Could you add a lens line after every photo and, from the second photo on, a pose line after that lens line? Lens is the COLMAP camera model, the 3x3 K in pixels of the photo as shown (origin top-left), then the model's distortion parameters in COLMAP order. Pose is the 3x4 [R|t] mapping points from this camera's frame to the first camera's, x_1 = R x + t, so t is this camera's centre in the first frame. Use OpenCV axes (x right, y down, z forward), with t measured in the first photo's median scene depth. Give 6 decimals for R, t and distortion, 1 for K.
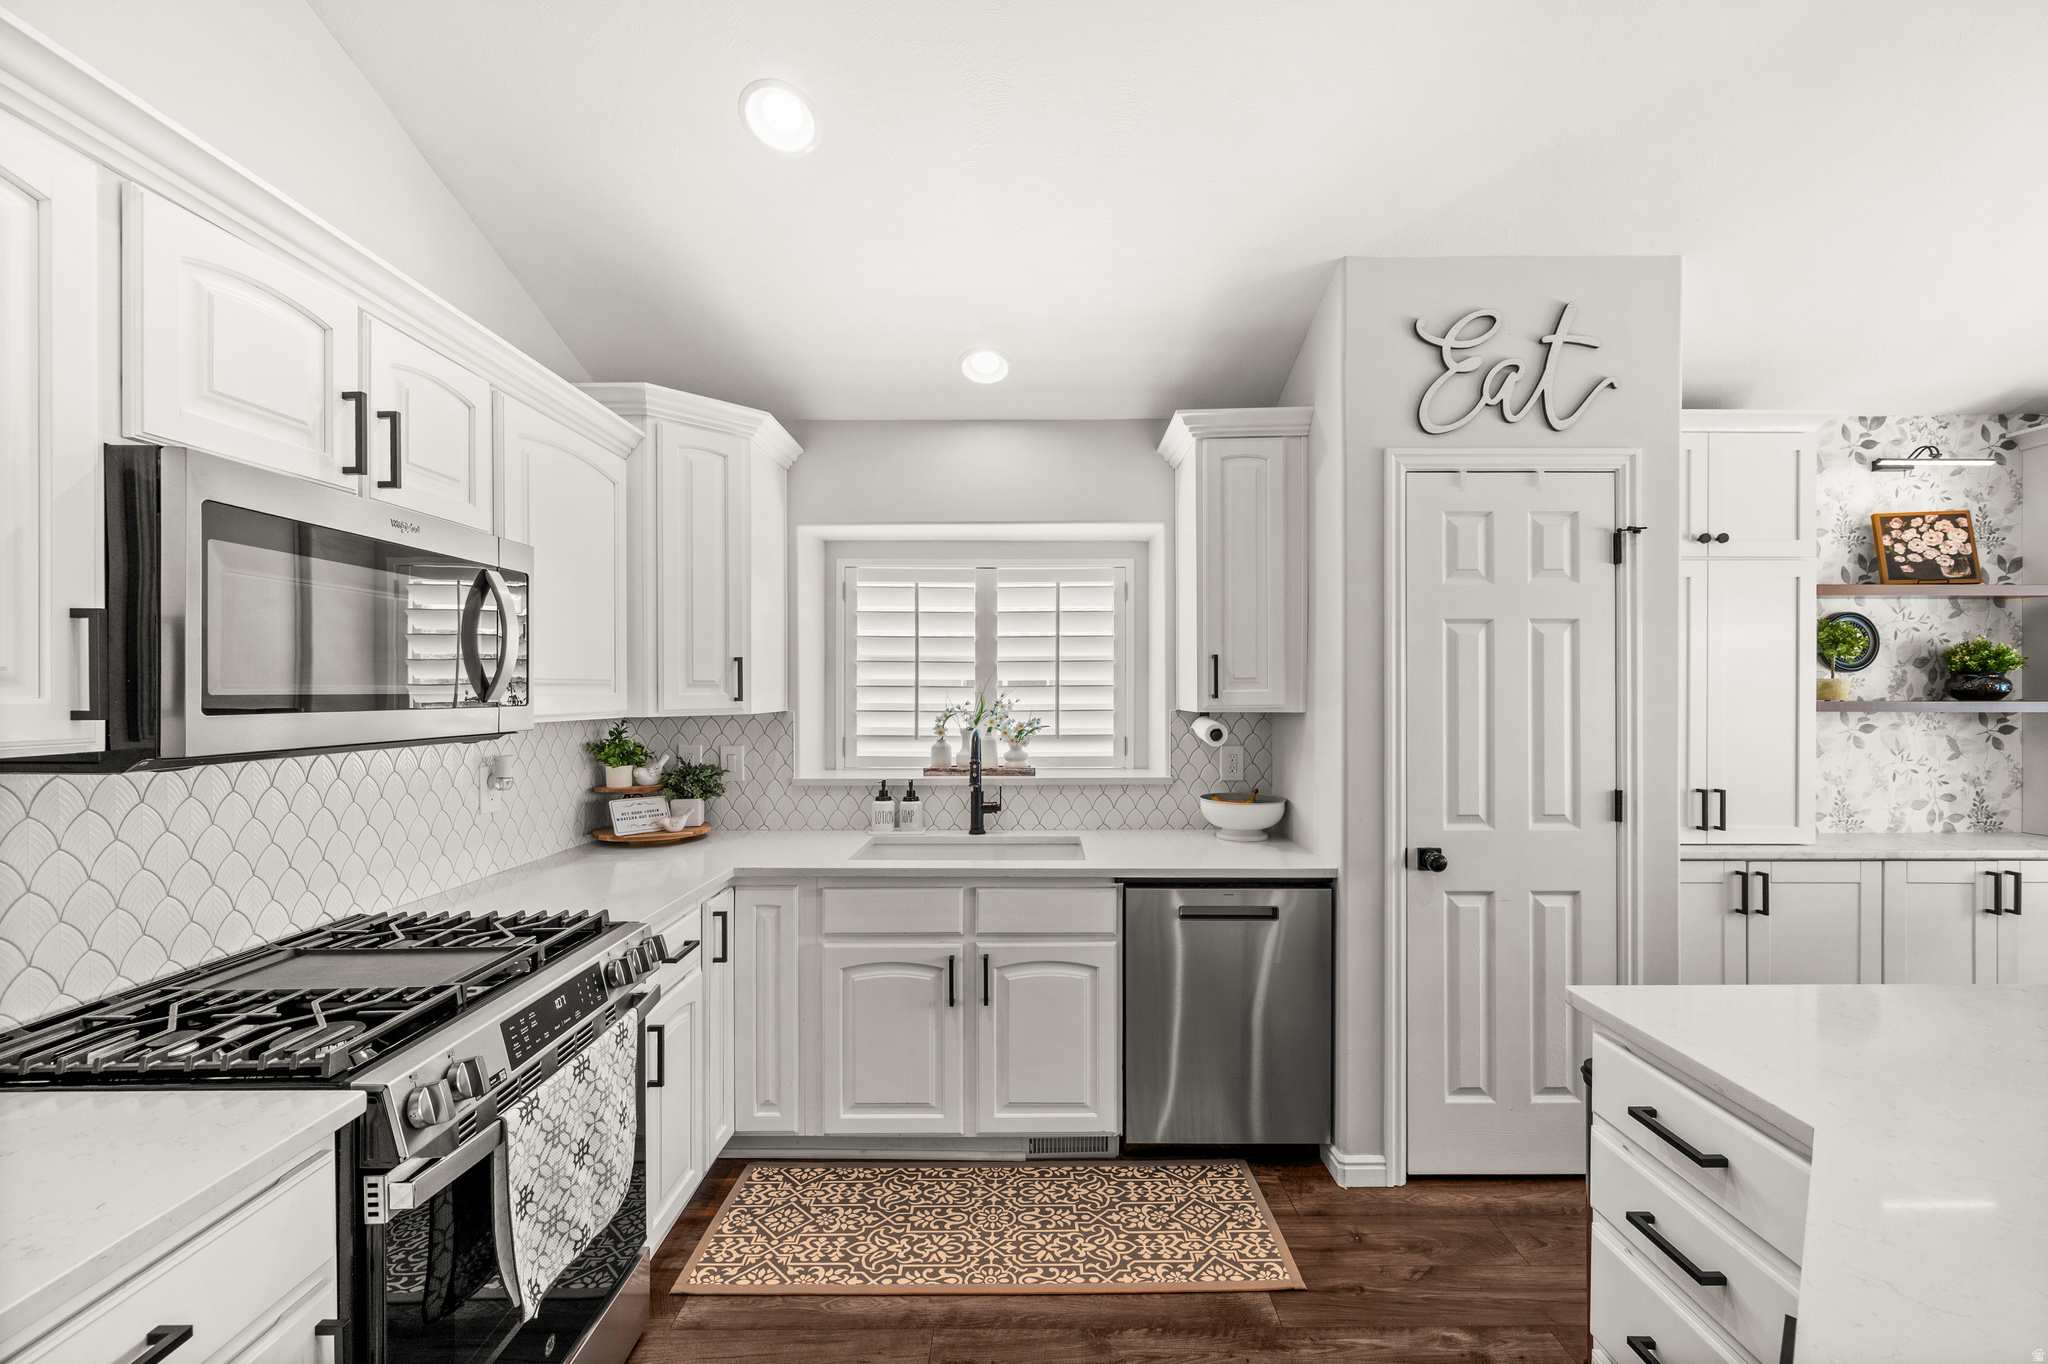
lens RADIAL K [[816.6, 0, 1030.4], [0, 816.6, 693.4], [0, 0, 1]] dist [-0.001163, 0.000520]
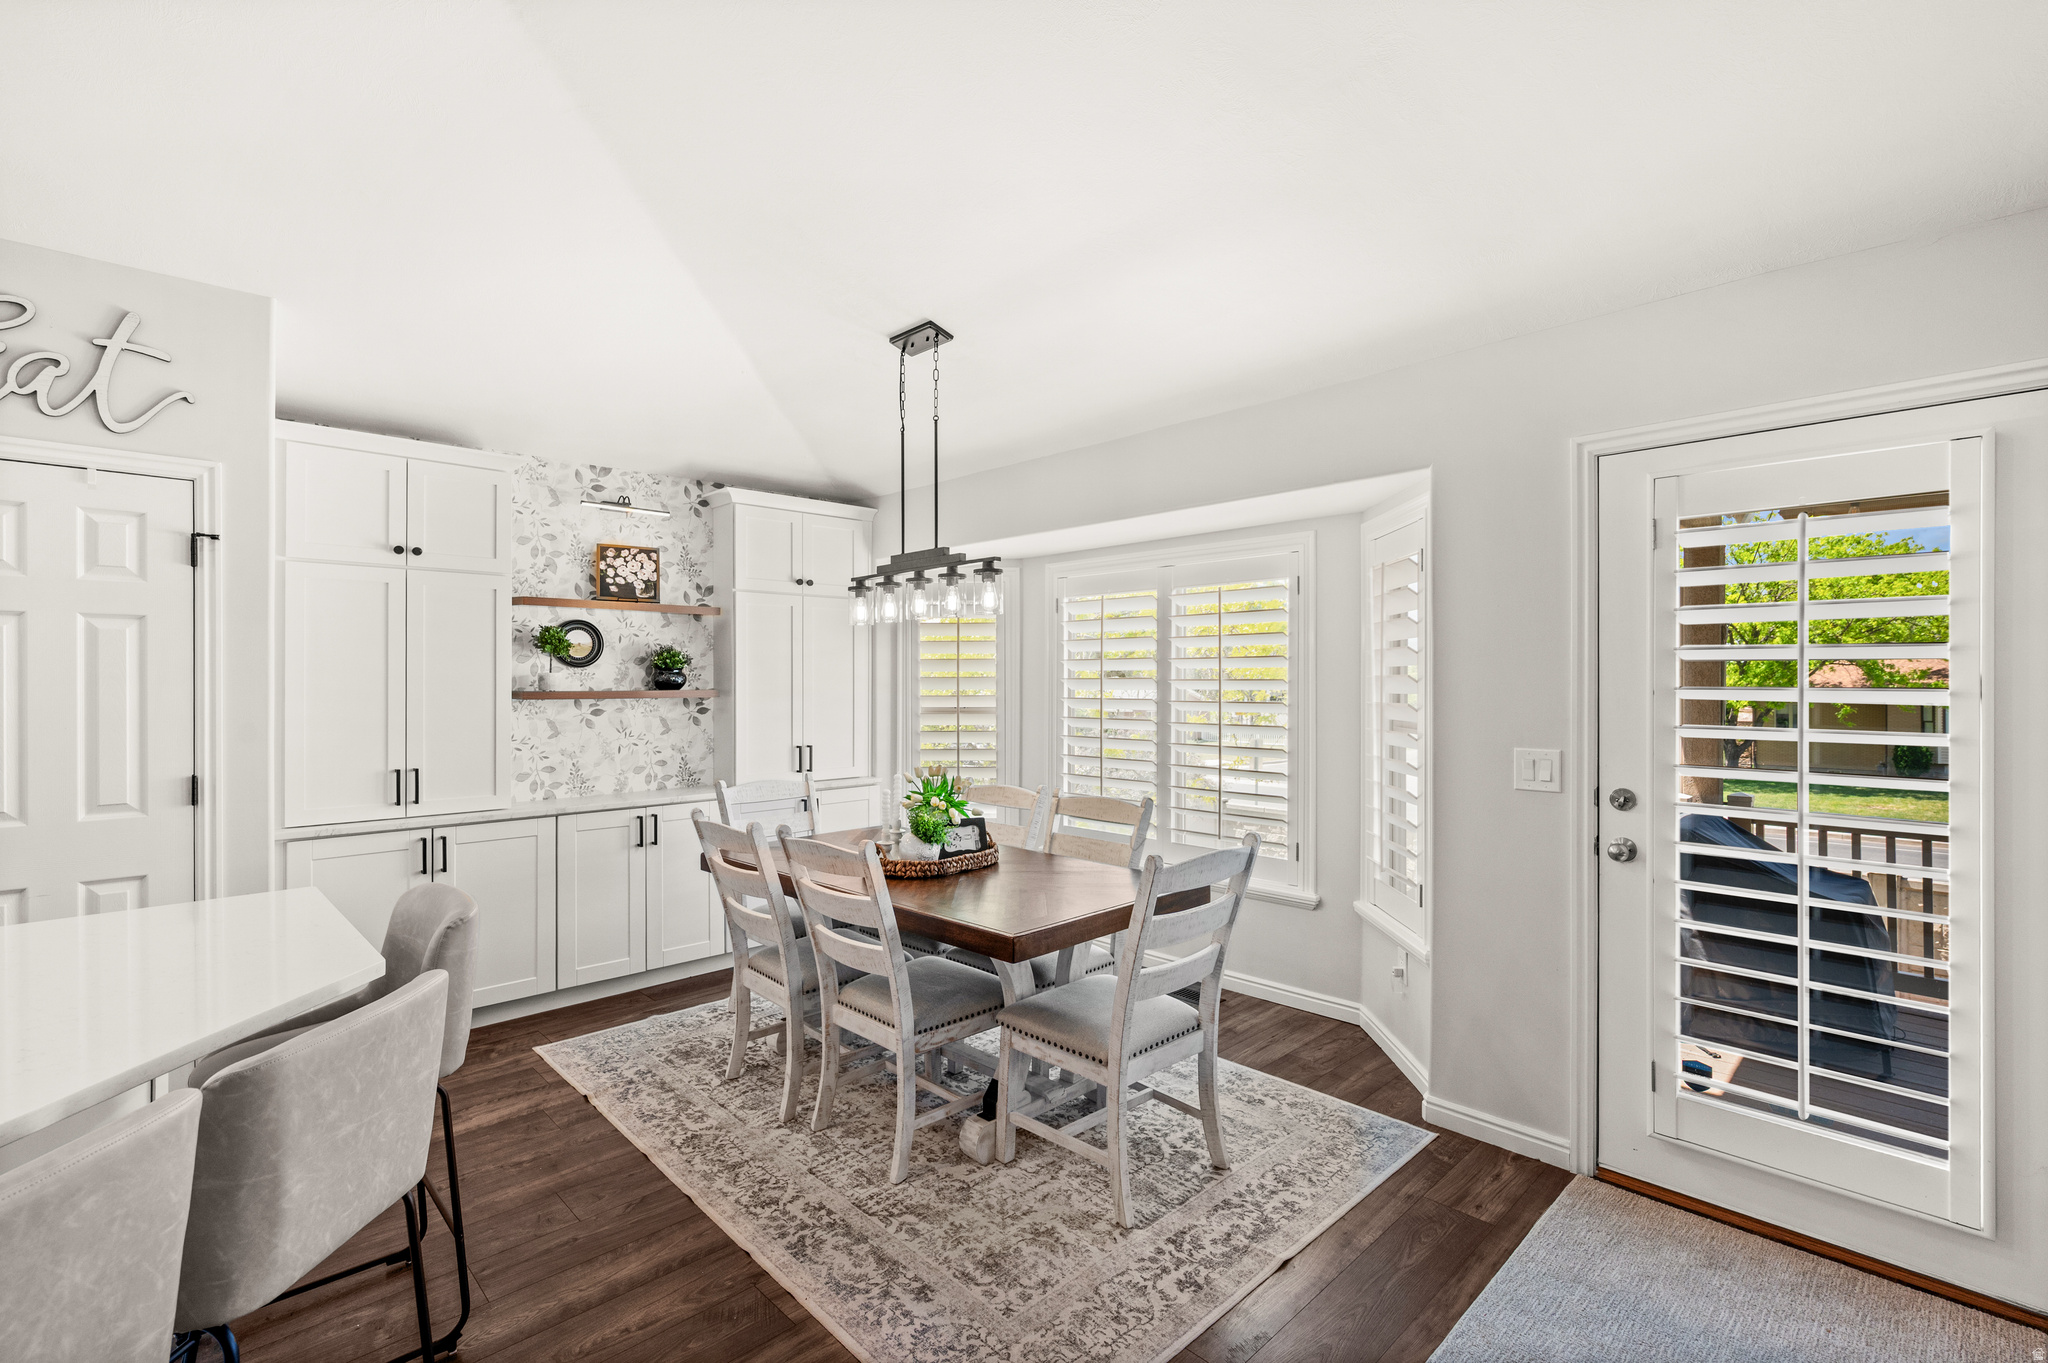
lens RADIAL K [[925.3, 0, 1029.9], [0, 925.3, 678.4], [0, 0, 1]] dist [-0.000882, -0.000118]
pose [[0.715932, 0.000996, 0.698169, 0.524024], [0.003121, 0.999984, -0.004627, -0.001004], [-0.698163, 0.005491, 0.715918, -0.513368]]
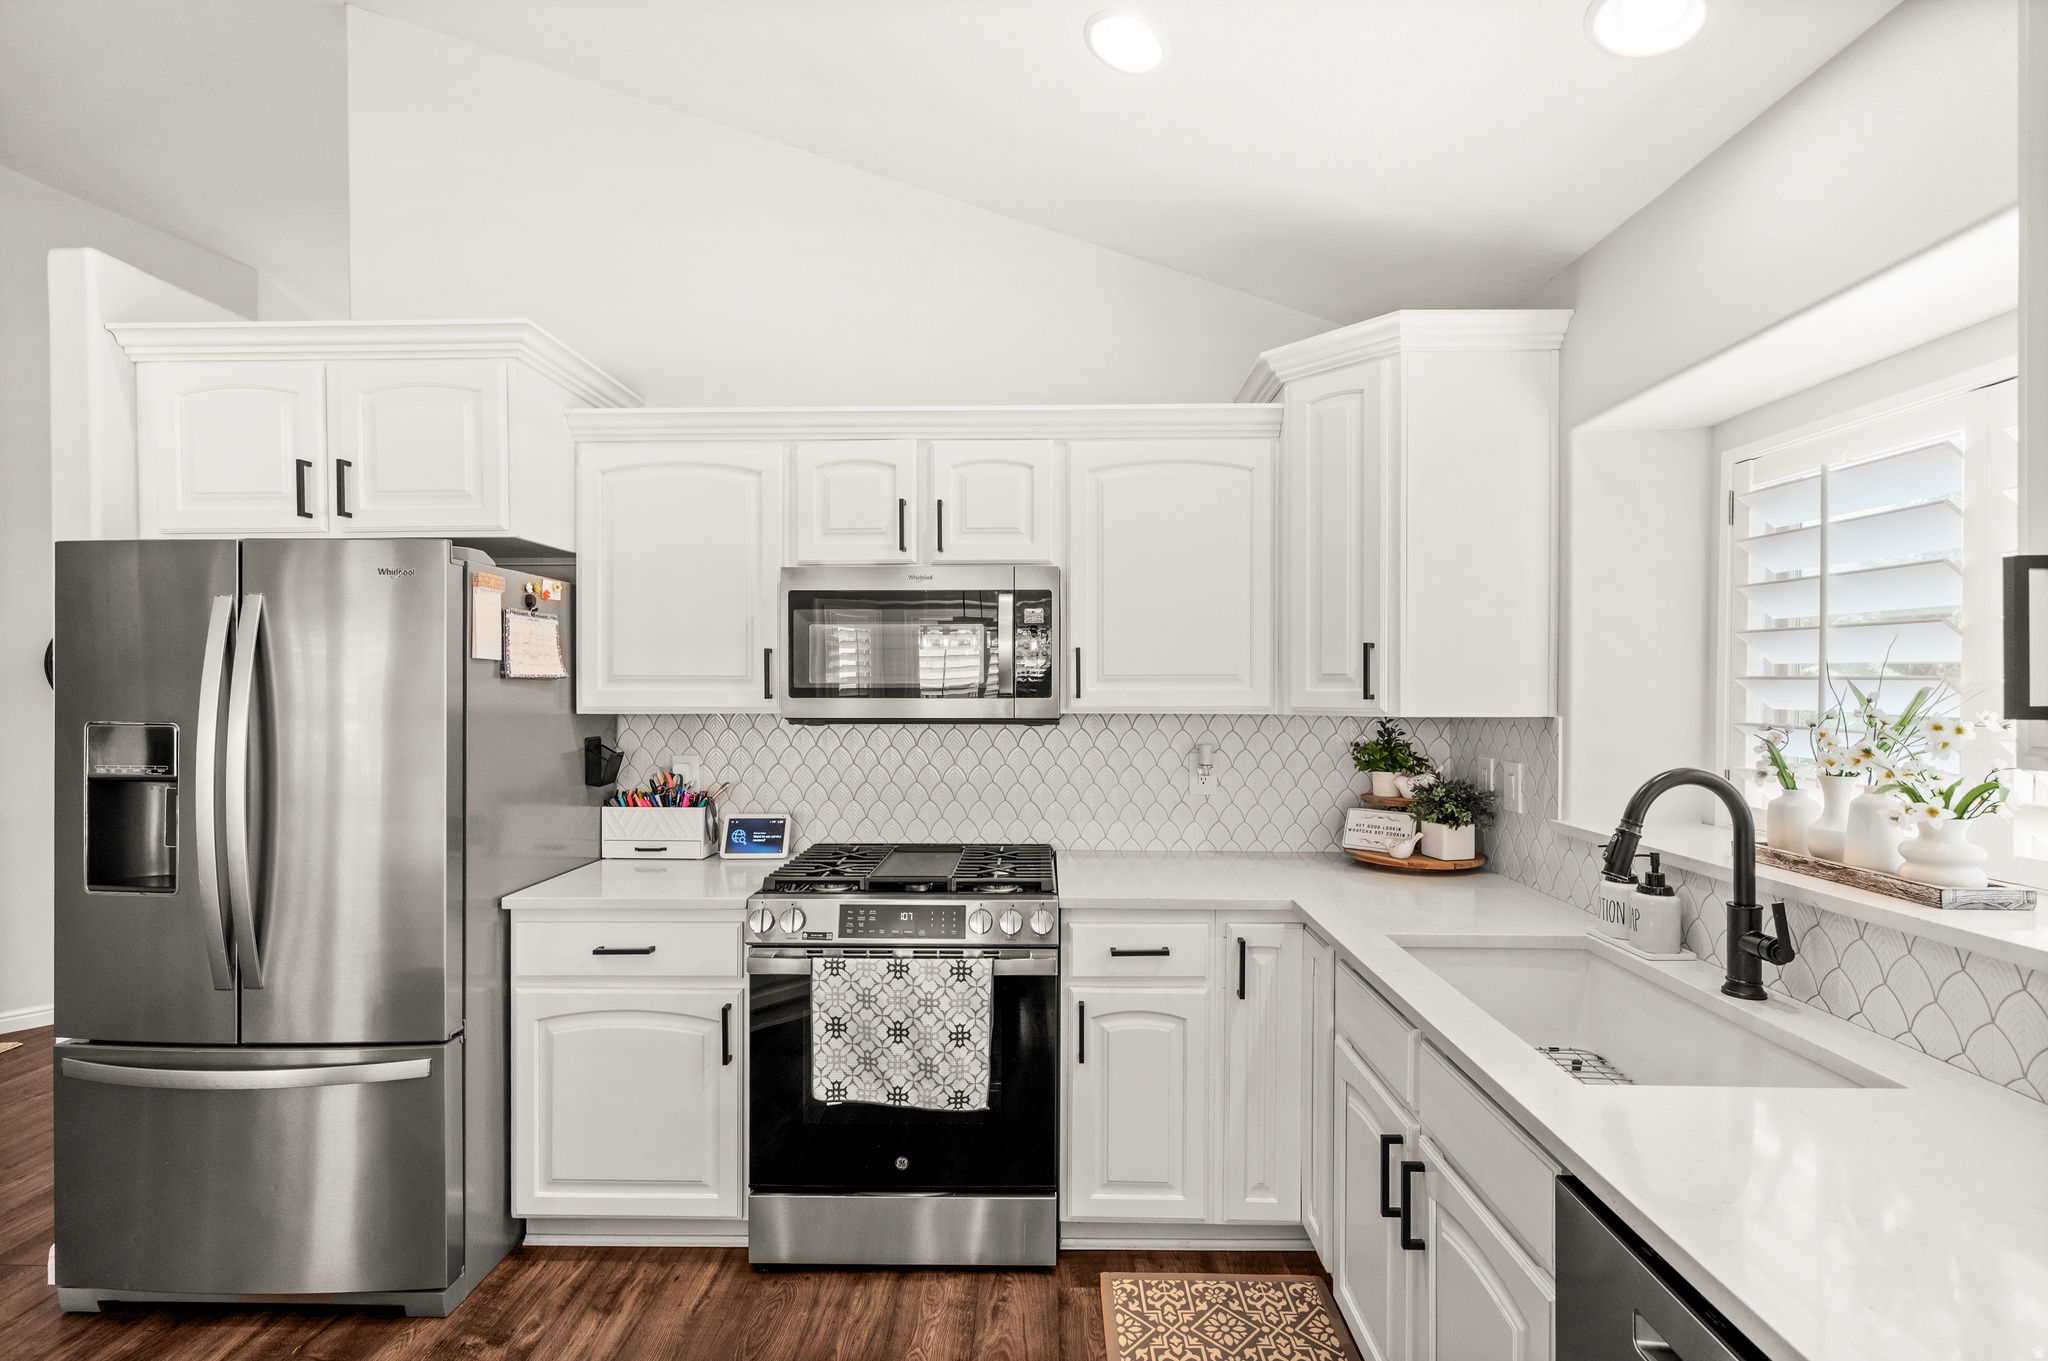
lens RADIAL K [[940.2, 0, 1027.0], [0, 940.2, 687.5], [0, 0, 1]] dist [-0.001066, -0.000210]
pose [[-0.018856, 0.006044, -0.999804, 0.480544], [-0.003485, 0.999975, 0.006111, -0.005345], [0.999816, 0.003600, -0.018834, 0.605984]]
